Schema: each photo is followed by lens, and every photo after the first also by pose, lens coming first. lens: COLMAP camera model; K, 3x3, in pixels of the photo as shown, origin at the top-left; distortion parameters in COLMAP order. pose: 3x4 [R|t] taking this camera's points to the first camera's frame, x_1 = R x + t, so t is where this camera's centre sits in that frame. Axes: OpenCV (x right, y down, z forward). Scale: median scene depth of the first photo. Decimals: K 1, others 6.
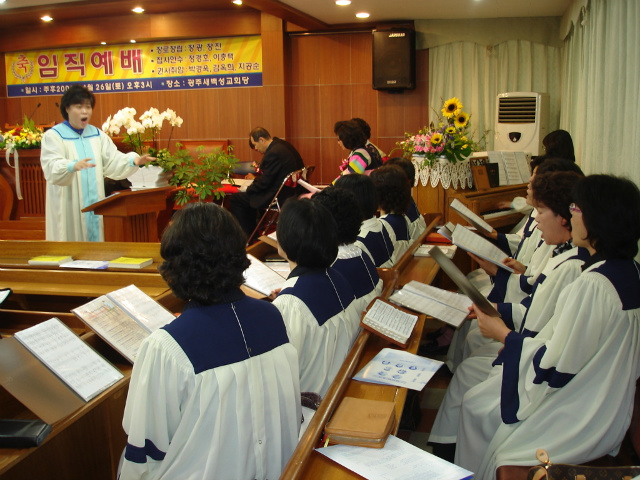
lens RADIAL K [[721.7, 0, 319.3], [0, 721.7, 244.0], [0, 0, 1]] dist [-0.111835, 0.000000]
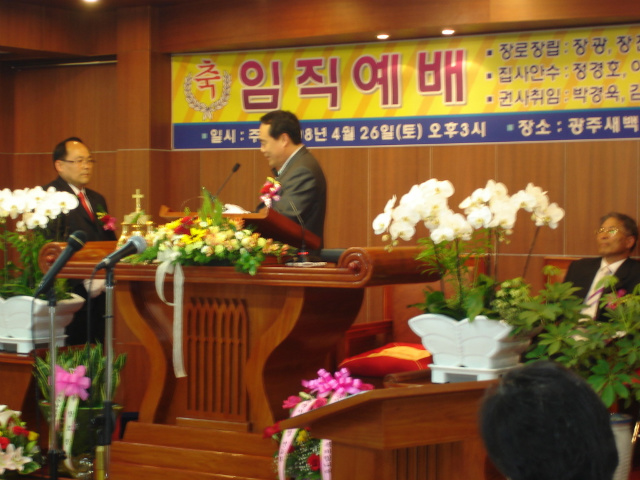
lens RADIAL K [[1497.8, 0, 318.8], [0, 1497.8, 264.8], [0, 0, 1]] dist [0.080813, 0.000000]
pose [[0.949594, 0.031690, -0.311877, -0.040560], [-0.073150, 0.989812, -0.122150, -0.019749], [0.304829, 0.138806, 0.942238, 0.106725]]
